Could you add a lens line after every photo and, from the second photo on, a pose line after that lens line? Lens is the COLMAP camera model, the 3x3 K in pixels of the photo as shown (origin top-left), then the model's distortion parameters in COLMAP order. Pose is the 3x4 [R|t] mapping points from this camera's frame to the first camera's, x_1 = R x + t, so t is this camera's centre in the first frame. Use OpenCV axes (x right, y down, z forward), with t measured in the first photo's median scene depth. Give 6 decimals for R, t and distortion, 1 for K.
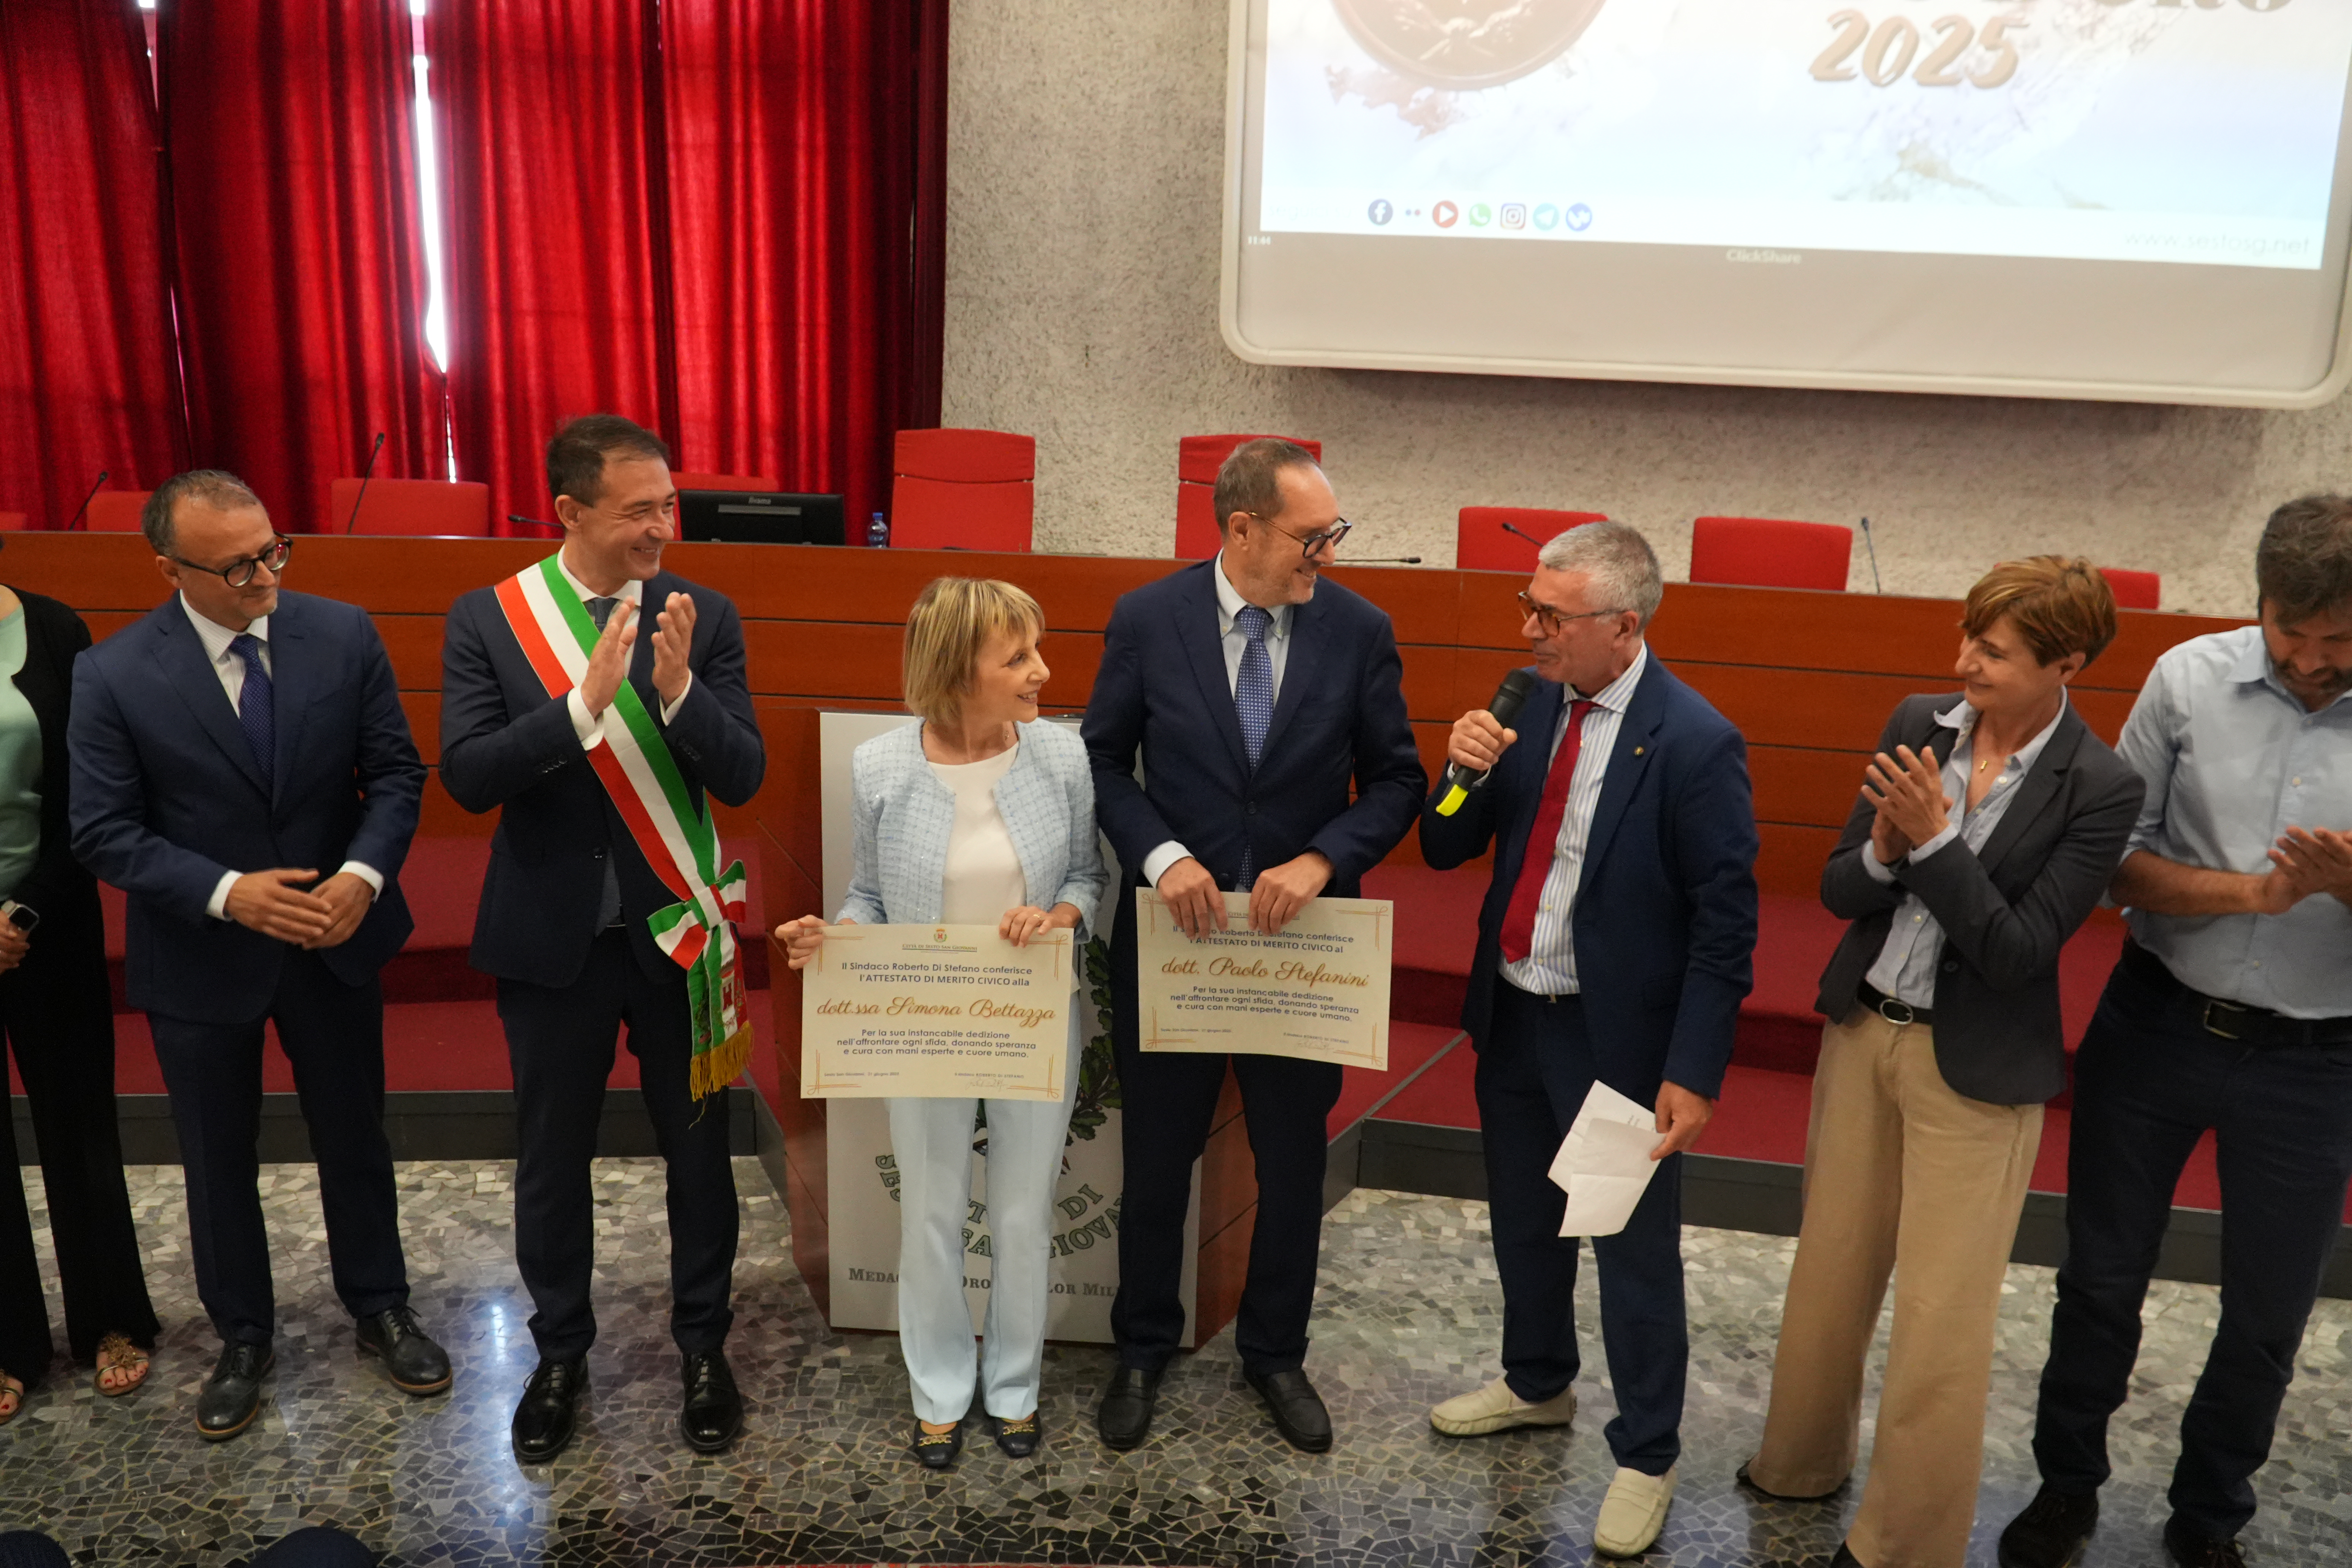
lens RADIAL K [[1898.7, 0, 1179.7], [0, 1898.7, 776.2], [0, 0, 1]] dist [-0.014265, -0.004311]
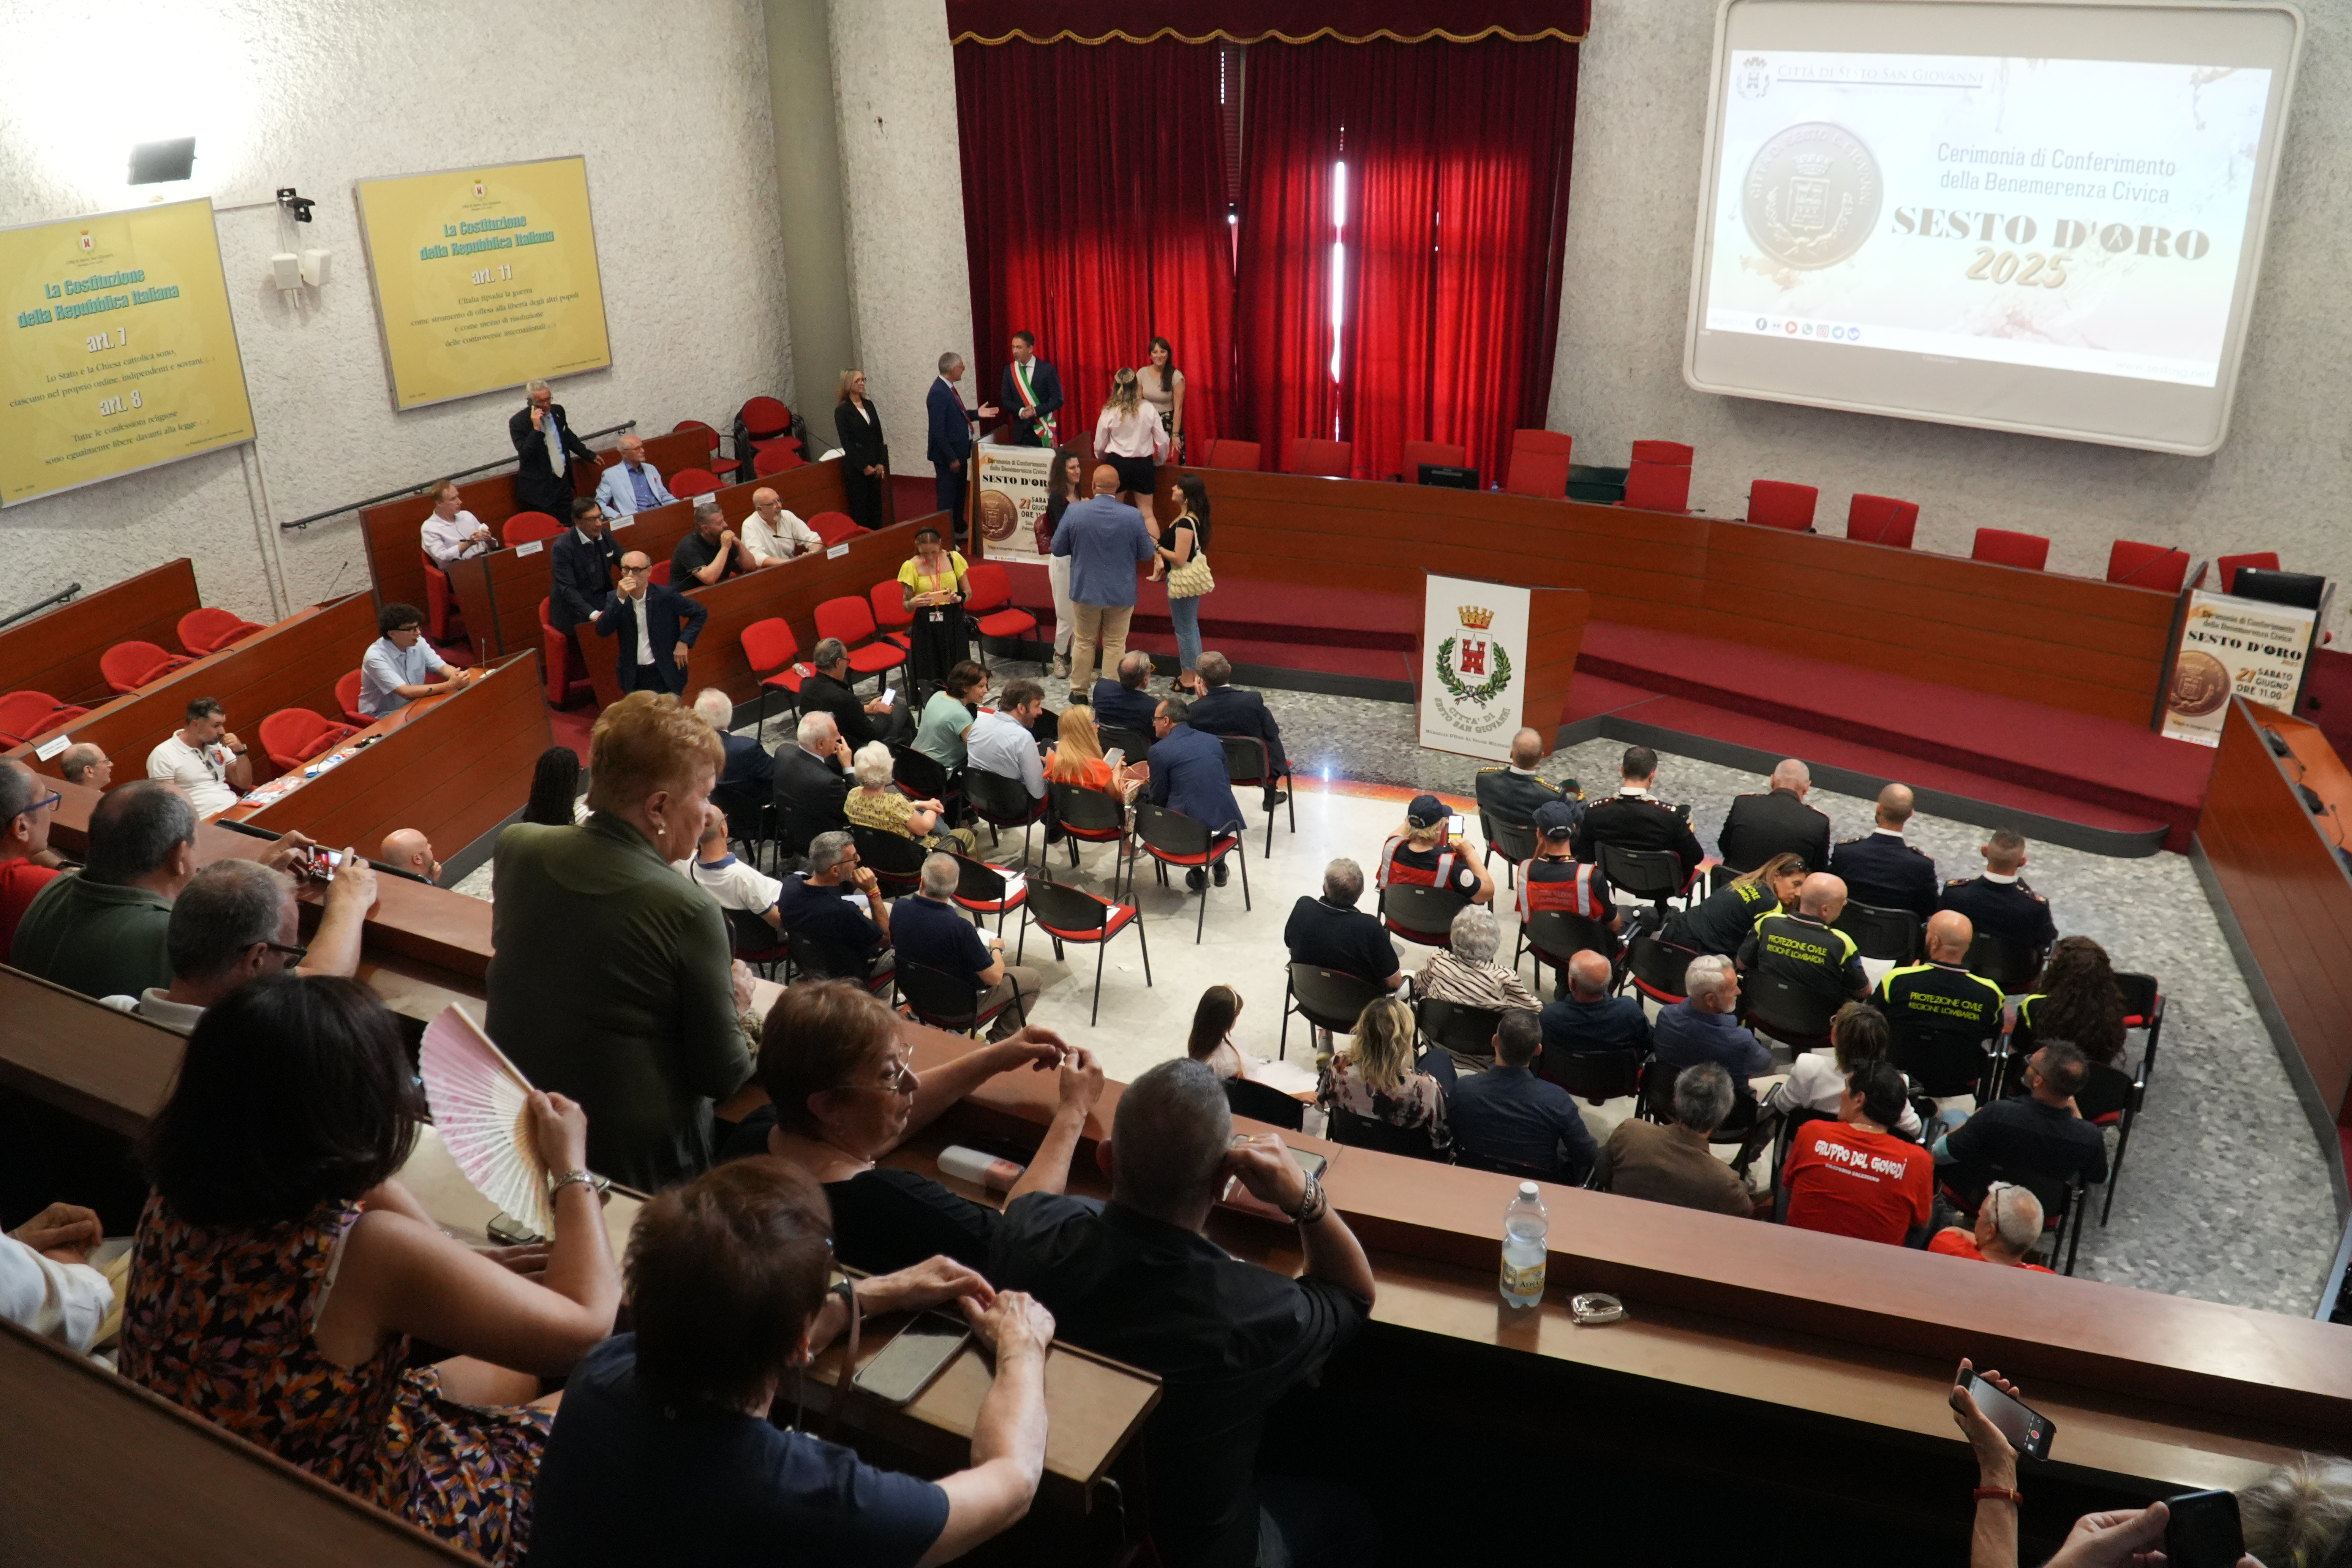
lens RADIAL K [[1923.7, 0, 1182.5], [0, 1923.7, 782.1], [0, 0, 1]] dist [-0.004300, -0.009588]
pose [[0.905099, 0.133489, -0.403705, 0.470469], [-0.067047, 0.982370, 0.174511, -0.132101], [0.419882, -0.130882, 0.898092, -1.300653]]
